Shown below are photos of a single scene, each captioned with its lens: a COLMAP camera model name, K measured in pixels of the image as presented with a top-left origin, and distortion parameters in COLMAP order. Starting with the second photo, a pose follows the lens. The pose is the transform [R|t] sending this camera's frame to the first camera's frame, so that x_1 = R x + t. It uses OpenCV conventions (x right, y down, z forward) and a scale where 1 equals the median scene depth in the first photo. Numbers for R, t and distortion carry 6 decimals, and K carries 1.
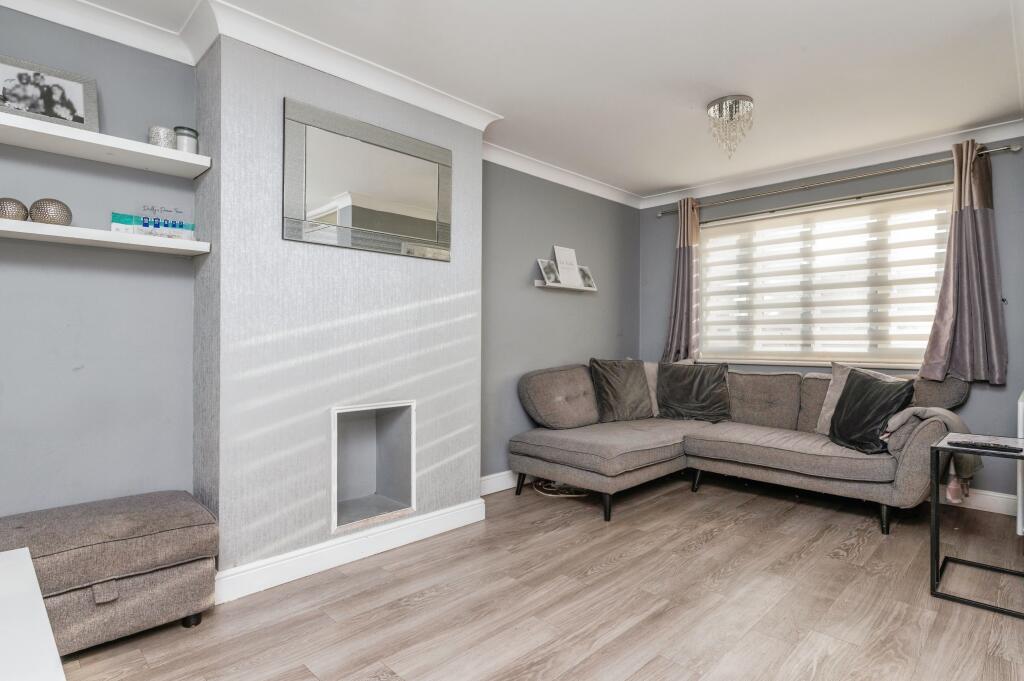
lens RADIAL K [[539.9, 0, 505.5], [0, 539.9, 336.7], [0, 0, 1]] dist [-0.007606, 0.000772]
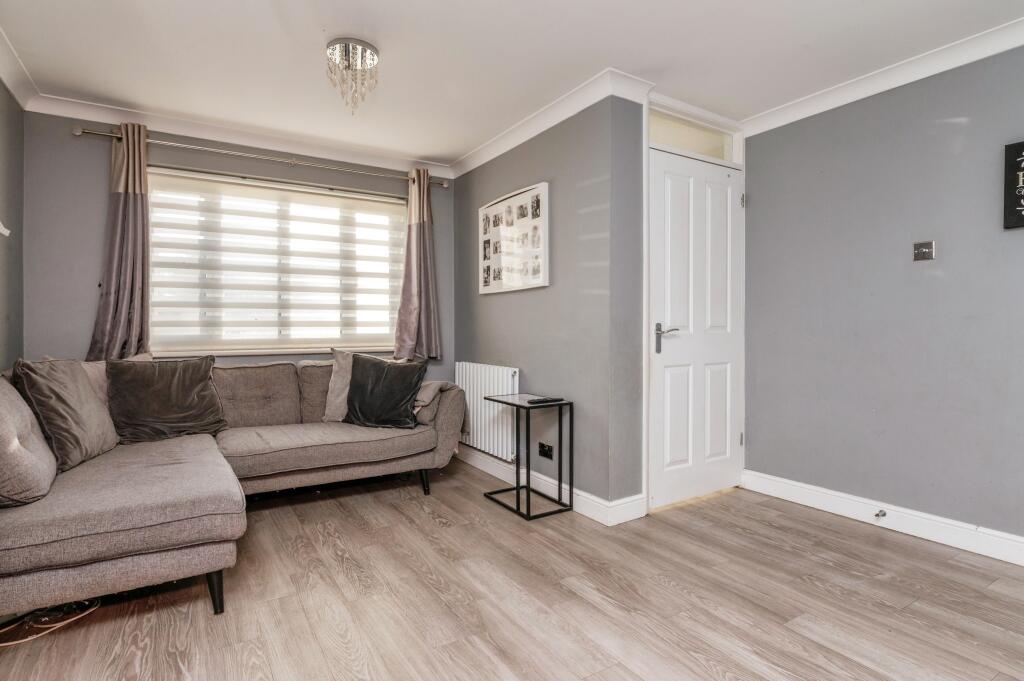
lens RADIAL K [[539.9, 0, 505.7], [0, 539.9, 332.2], [0, 0, 1]] dist [-0.007606, 0.000772]
pose [[0.215329, -0.010435, 0.976486, -0.361548], [-0.004674, 0.999920, 0.011716, 0.004651], [-0.976530, -0.007086, 0.215263, 0.558328]]
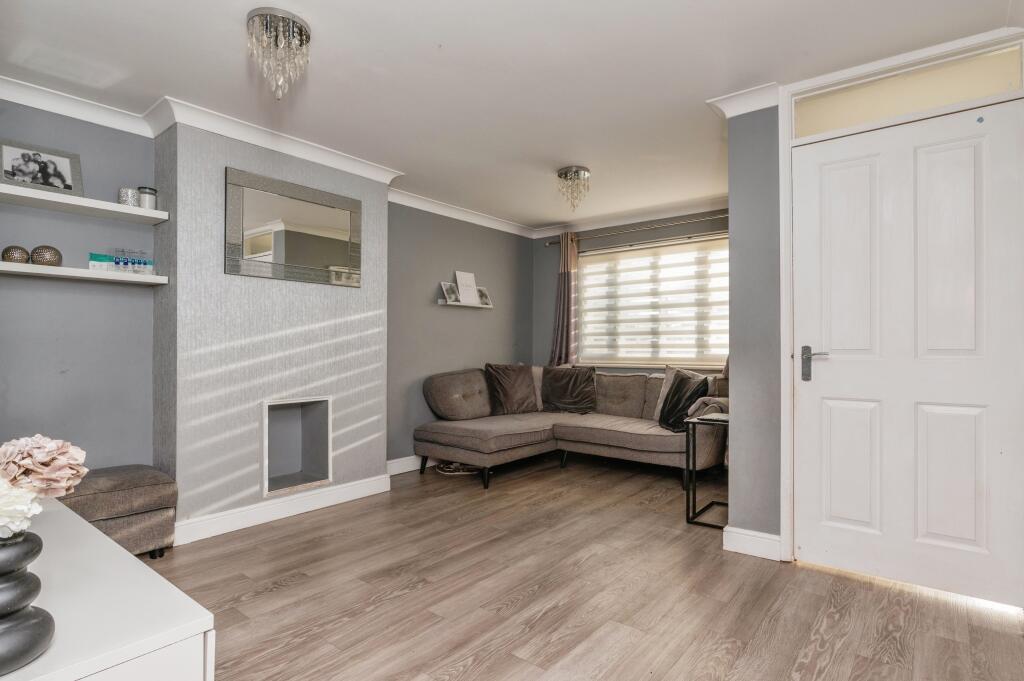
lens RADIAL K [[539.9, 0, 504.3], [0, 539.9, 342.8], [0, 0, 1]] dist [-0.007606, 0.000772]
pose [[0.995319, -0.001405, 0.096630, 0.112122], [0.001574, 0.999997, -0.001676, -0.006007], [-0.096627, 0.001820, 0.995319, -0.302944]]
